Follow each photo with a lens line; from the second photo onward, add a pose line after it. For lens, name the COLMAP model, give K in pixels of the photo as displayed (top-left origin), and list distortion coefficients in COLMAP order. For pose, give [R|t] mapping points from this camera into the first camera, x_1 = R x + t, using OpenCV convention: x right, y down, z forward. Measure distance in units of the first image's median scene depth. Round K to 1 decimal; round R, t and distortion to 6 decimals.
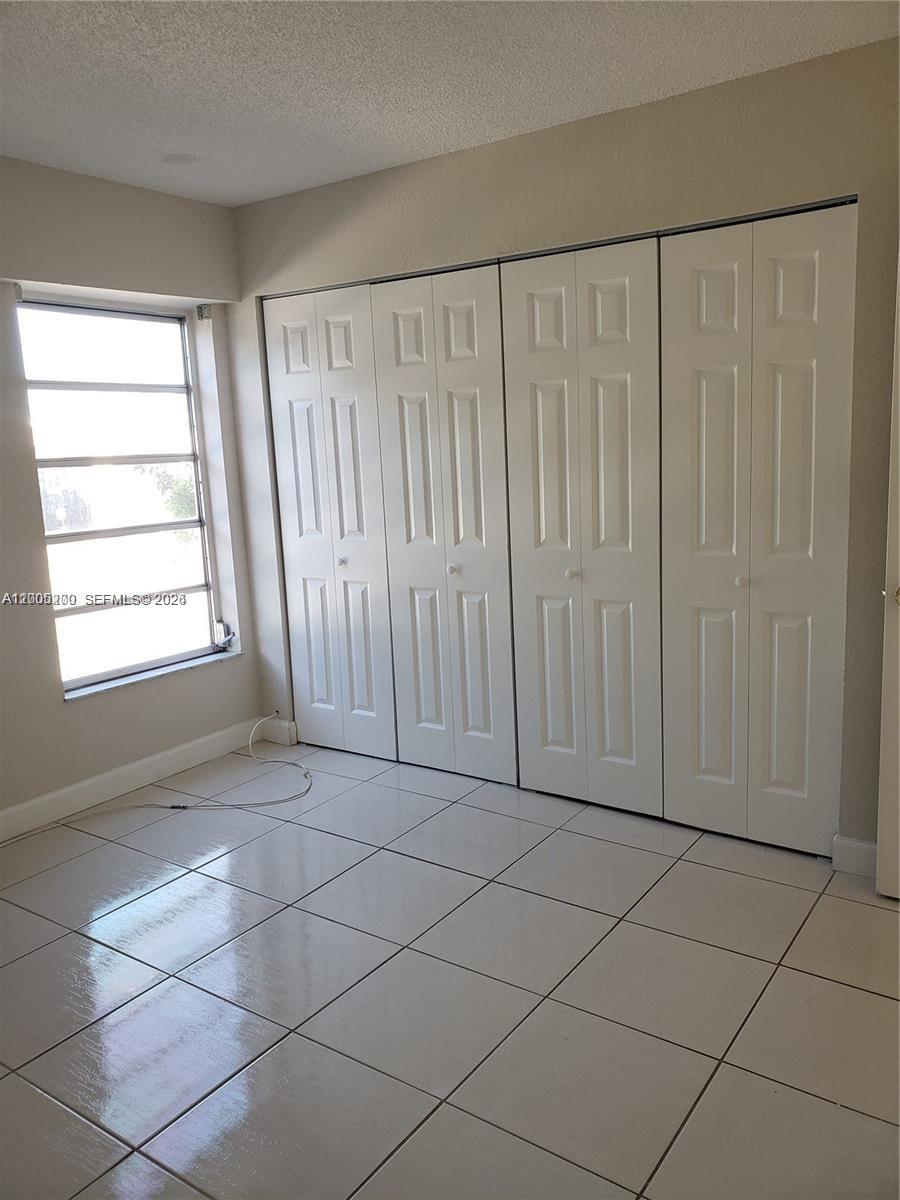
lens RADIAL K [[925.4, 0, 448.2], [0, 925.4, 586.9], [0, 0, 1]] dist [0.010963, 0.017044]
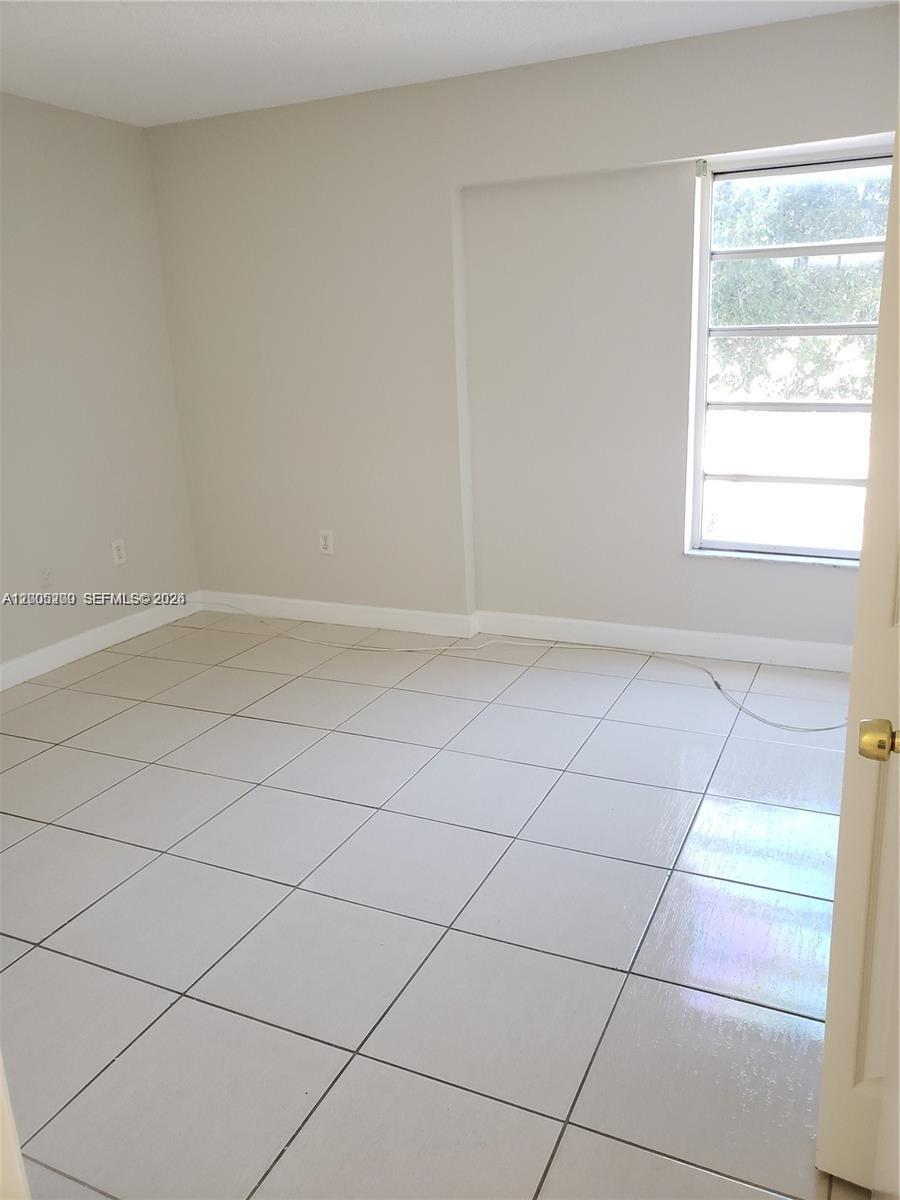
lens RADIAL K [[925.4, 0, 448.2], [0, 925.4, 586.9], [0, 0, 1]] dist [0.010963, 0.017044]
pose [[0.171470, 0.289593, -0.941665, 0.593521], [-0.118489, 0.954946, 0.272101, -0.109312], [0.978038, 0.064920, 0.198058, 0.502947]]
